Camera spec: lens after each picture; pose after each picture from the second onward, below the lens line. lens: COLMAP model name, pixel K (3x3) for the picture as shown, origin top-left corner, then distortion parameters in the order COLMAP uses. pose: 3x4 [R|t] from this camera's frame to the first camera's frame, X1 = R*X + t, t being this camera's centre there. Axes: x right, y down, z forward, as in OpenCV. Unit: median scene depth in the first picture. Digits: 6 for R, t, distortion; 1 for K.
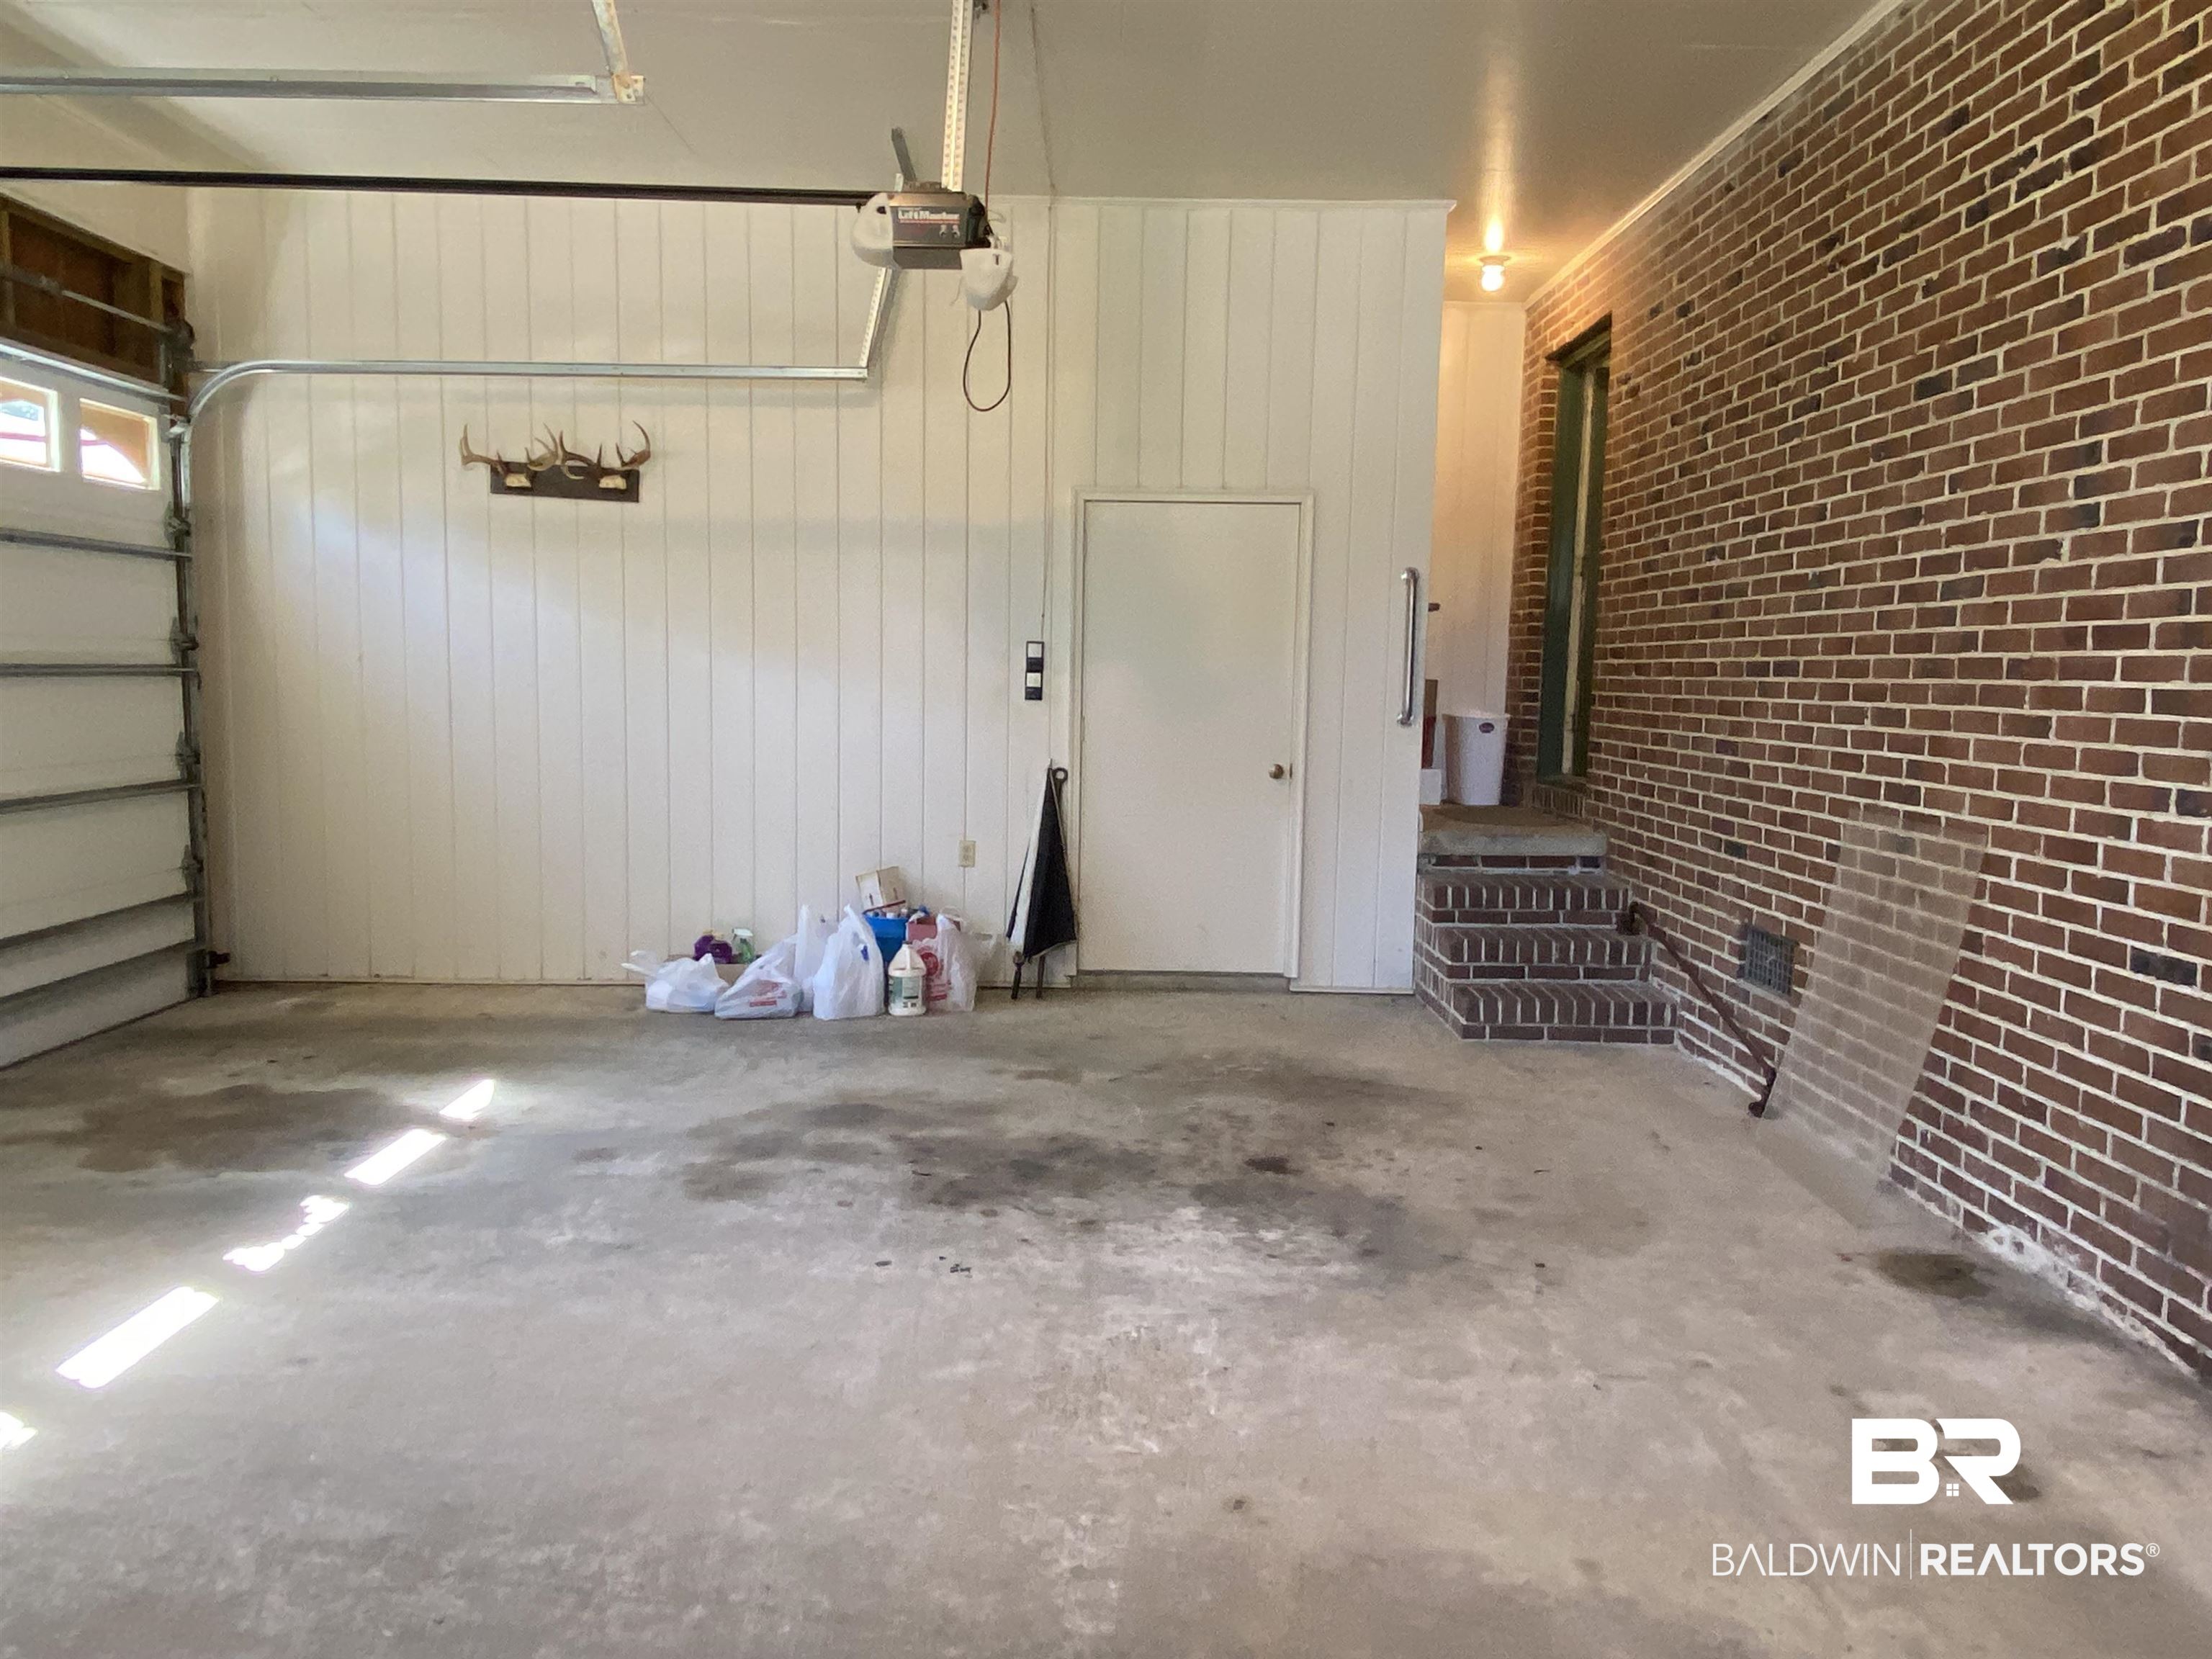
lens RADIAL K [[1549.2, 0, 1090.9], [0, 1549.2, 817.5], [0, 0, 1]] dist [0.096533, -0.119453]
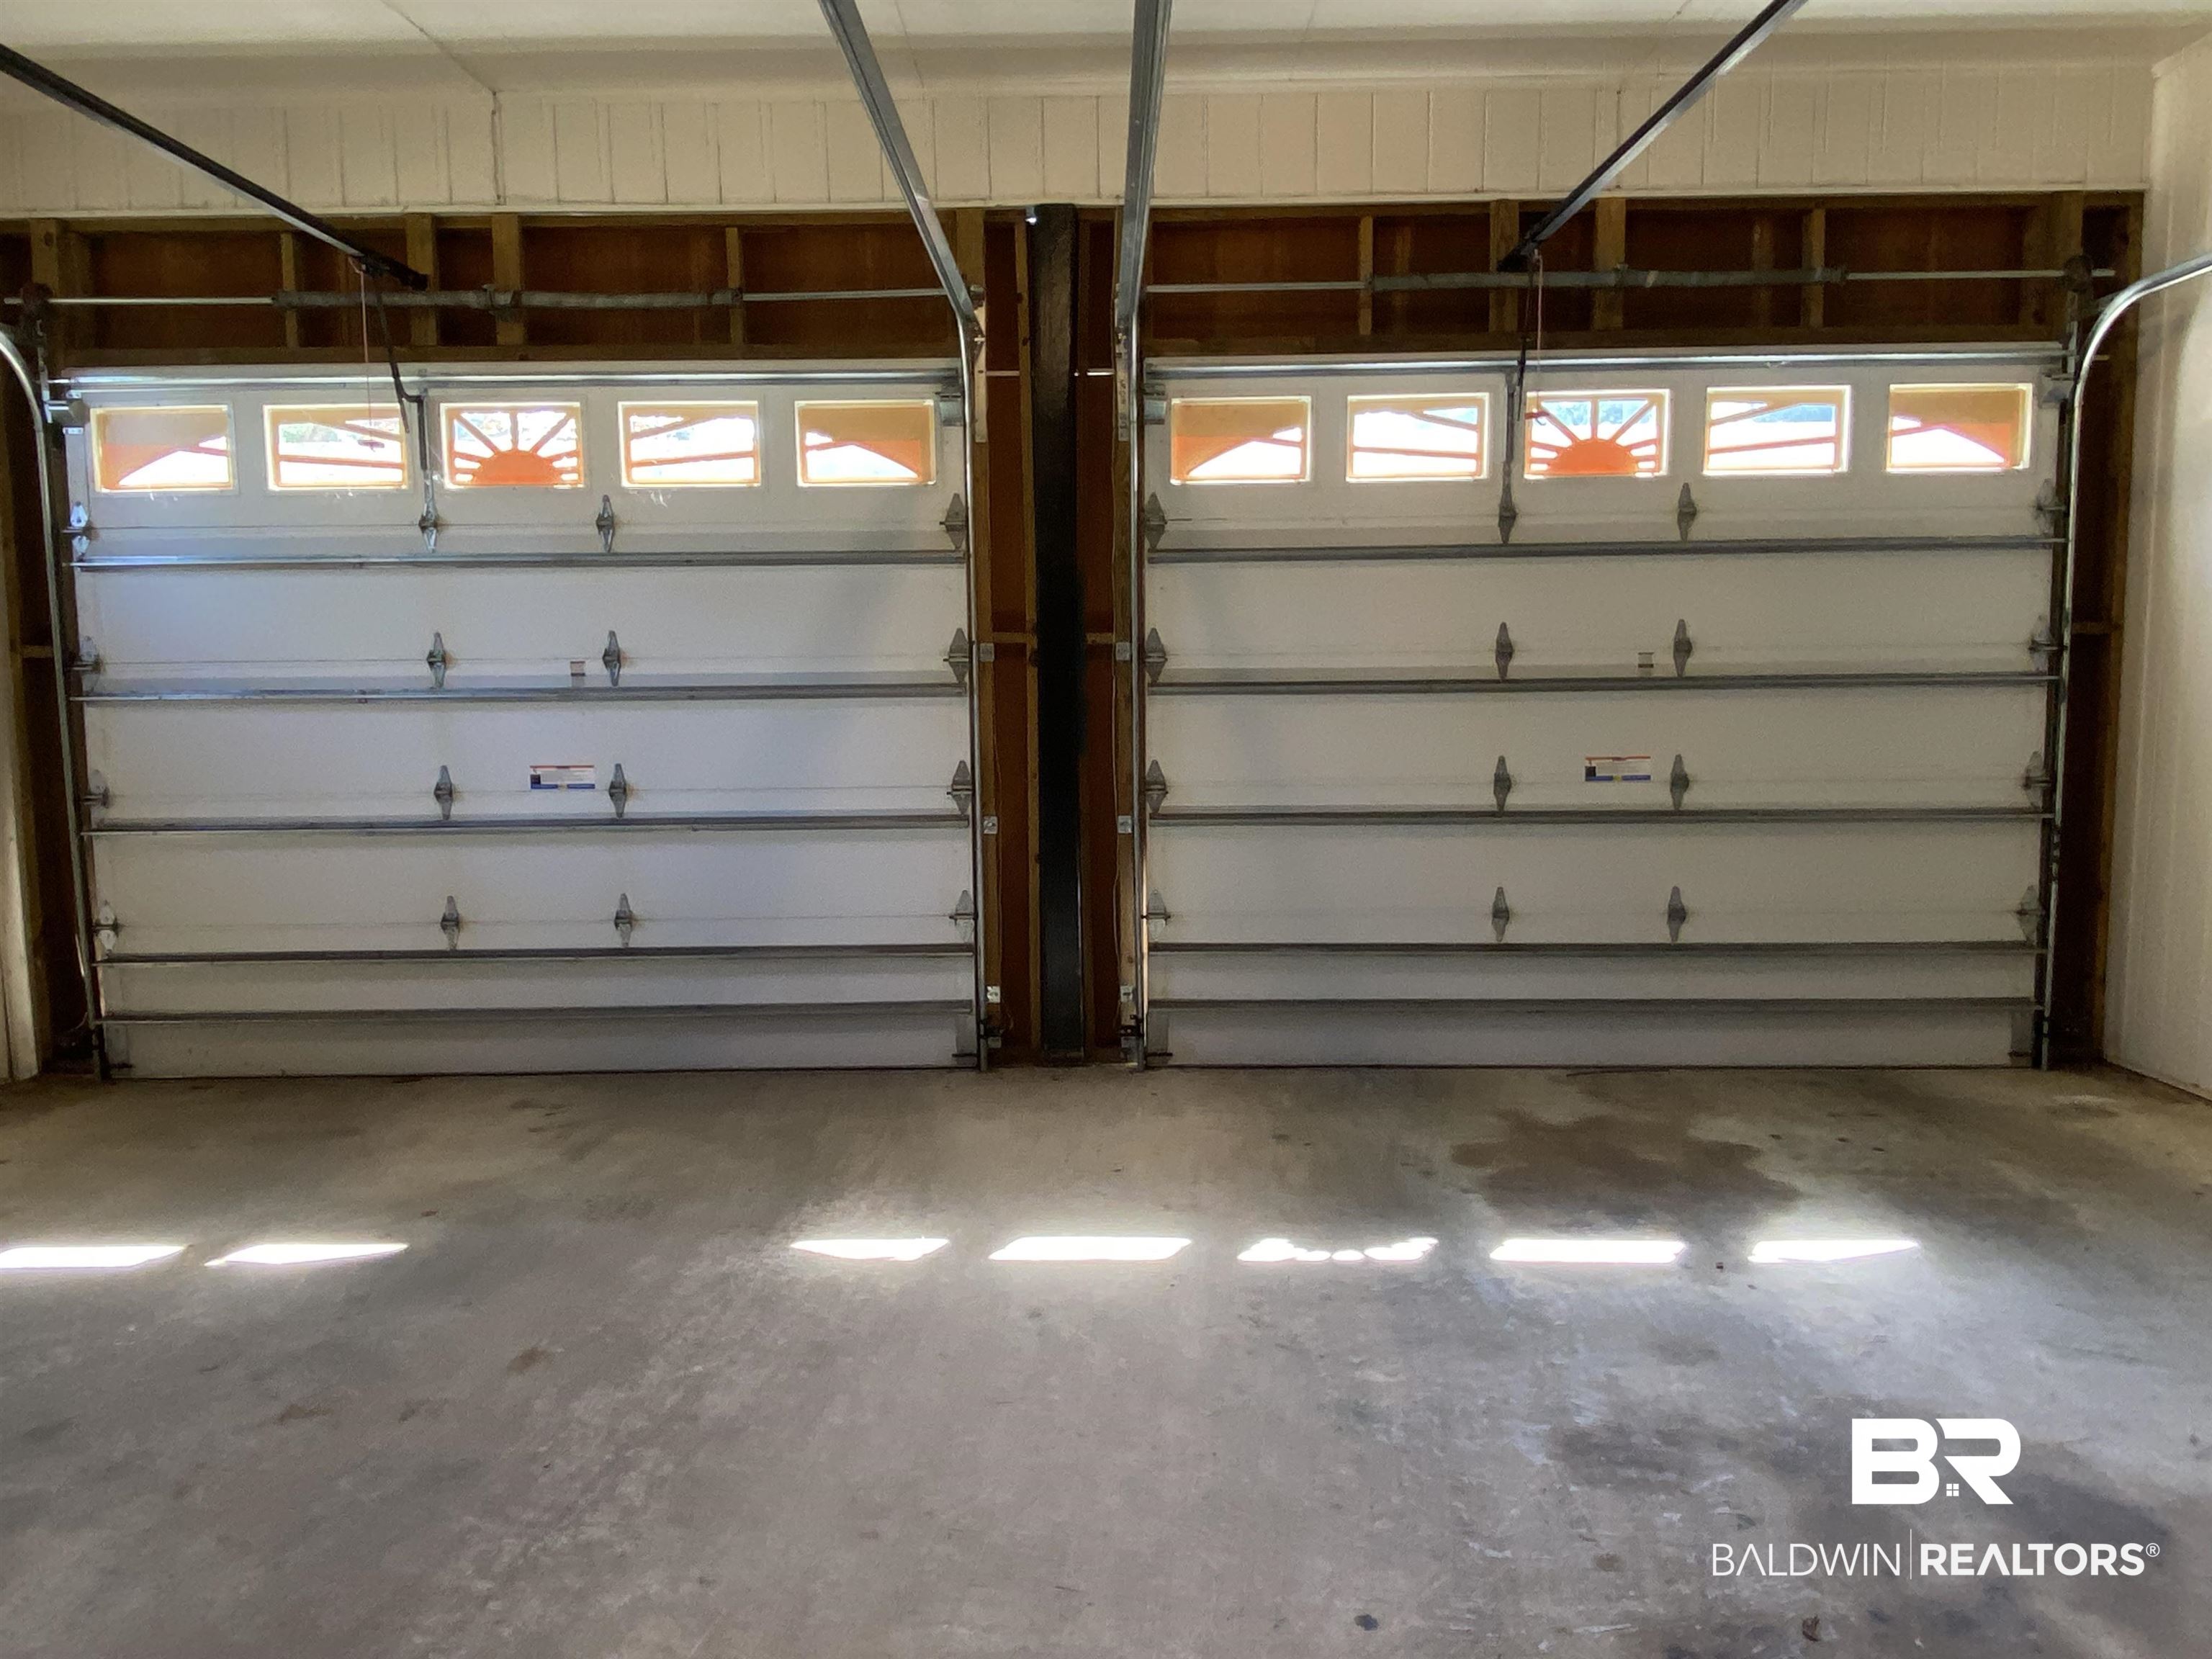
lens RADIAL K [[1549.2, 0, 1090.9], [0, 1549.2, 817.5], [0, 0, 1]] dist [0.096533, -0.119453]
pose [[-0.022025, 0.075699, -0.996887, 0.409552], [-0.082468, 0.993594, 0.077271, -0.063306], [0.996350, 0.083914, -0.015641, 0.757348]]
